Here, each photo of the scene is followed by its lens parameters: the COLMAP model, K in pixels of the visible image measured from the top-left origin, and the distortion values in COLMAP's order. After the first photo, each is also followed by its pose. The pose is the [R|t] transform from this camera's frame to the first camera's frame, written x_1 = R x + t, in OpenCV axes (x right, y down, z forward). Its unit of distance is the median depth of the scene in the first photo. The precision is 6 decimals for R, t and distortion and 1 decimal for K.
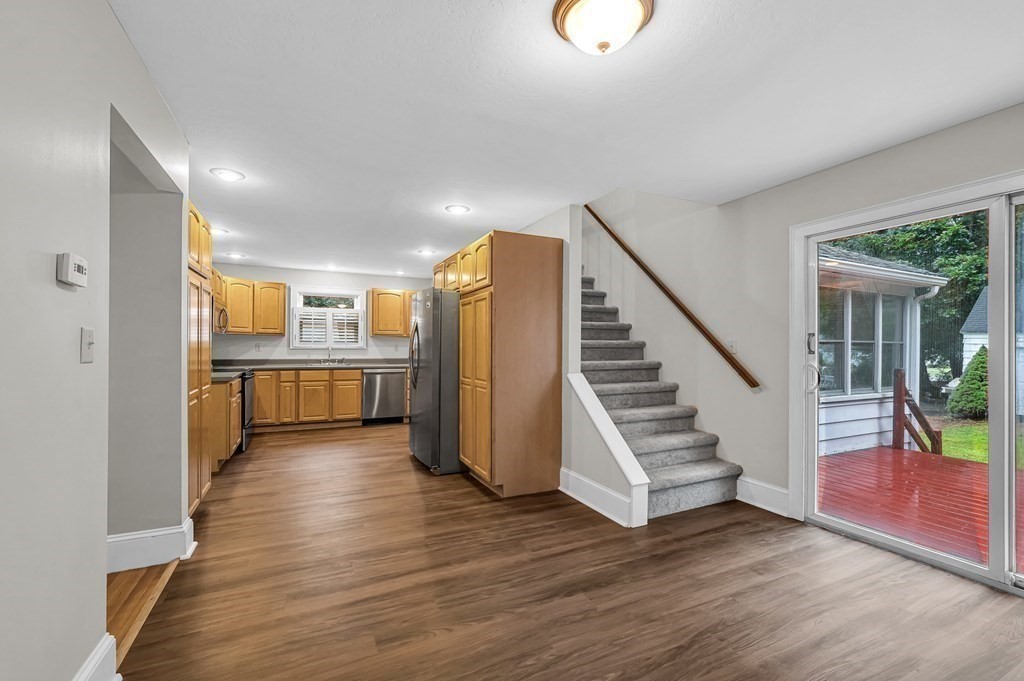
lens RADIAL K [[401.3, 0, 546.8], [0, 401.3, 346.3], [0, 0, 1]] dist [0.000432, 0.000047]
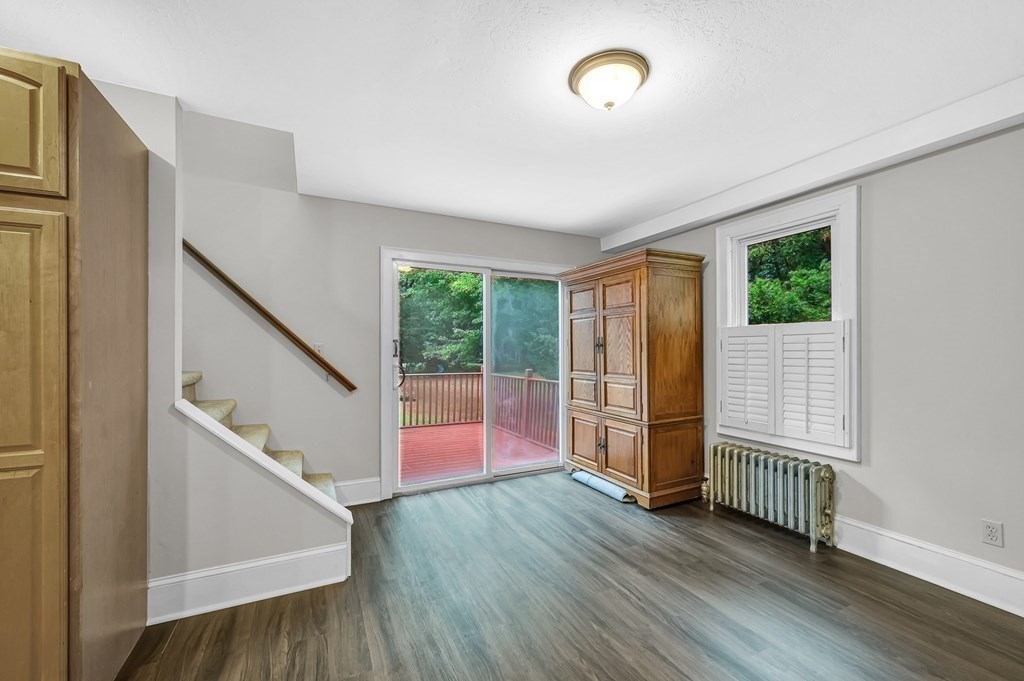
lens RADIAL K [[408.9, 0, 485.9], [0, 408.9, 351.1], [0, 0, 1]] dist [-0.000747, -0.000024]
pose [[0.101915, -0.006538, 0.994772, -0.293310], [0.000553, 0.999979, 0.006515, -0.005025], [-0.994793, -0.000114, 0.101916, 0.323172]]
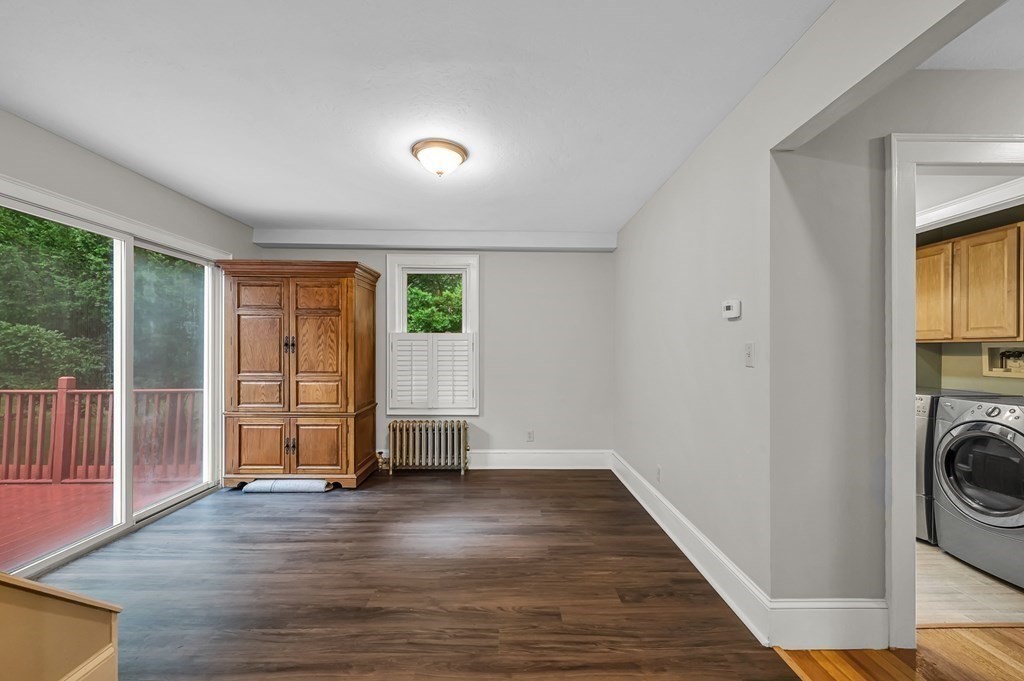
lens RADIAL K [[424.3, 0, 513.5], [0, 424.3, 352.0], [0, 0, 1]] dist [-0.000334, 0.000038]
pose [[-0.865651, -0.010280, 0.500543, -0.265072], [-0.008807, 0.999947, 0.005305, -0.005073], [-0.500571, 0.000184, -0.865695, 0.618433]]
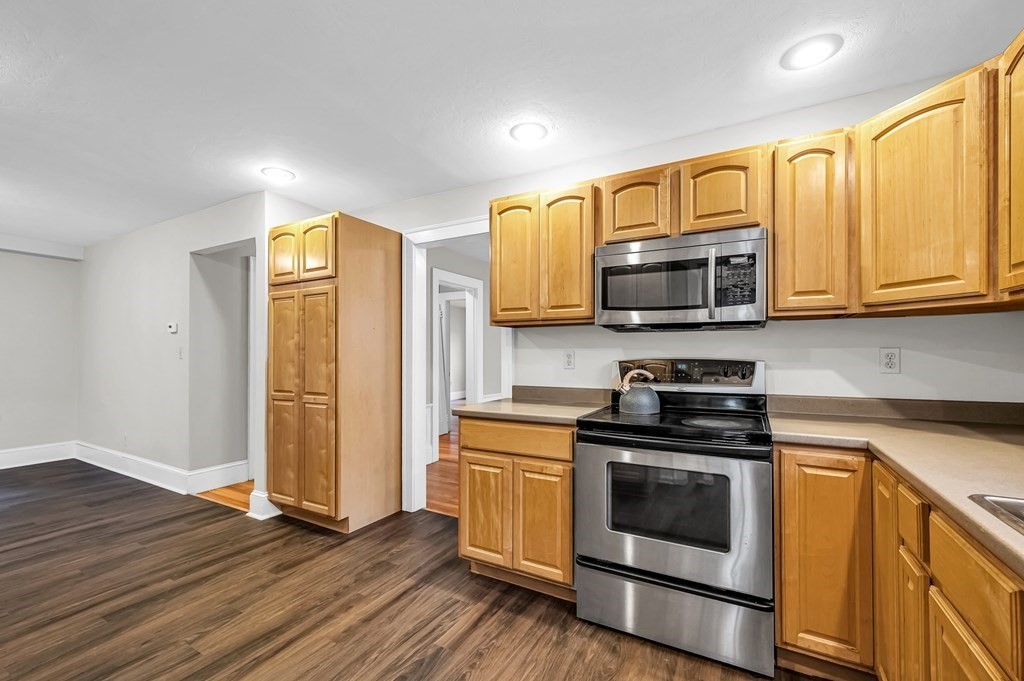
lens RADIAL K [[444.6, 0, 525.0], [0, 444.6, 350.7], [0, 0, 1]] dist [0.000828, 0.000378]
pose [[-0.874275, -0.012250, -0.485277, -0.386813], [-0.005708, 0.999872, -0.014957, 0.002122], [0.485398, -0.010306, -0.874233, 1.076925]]
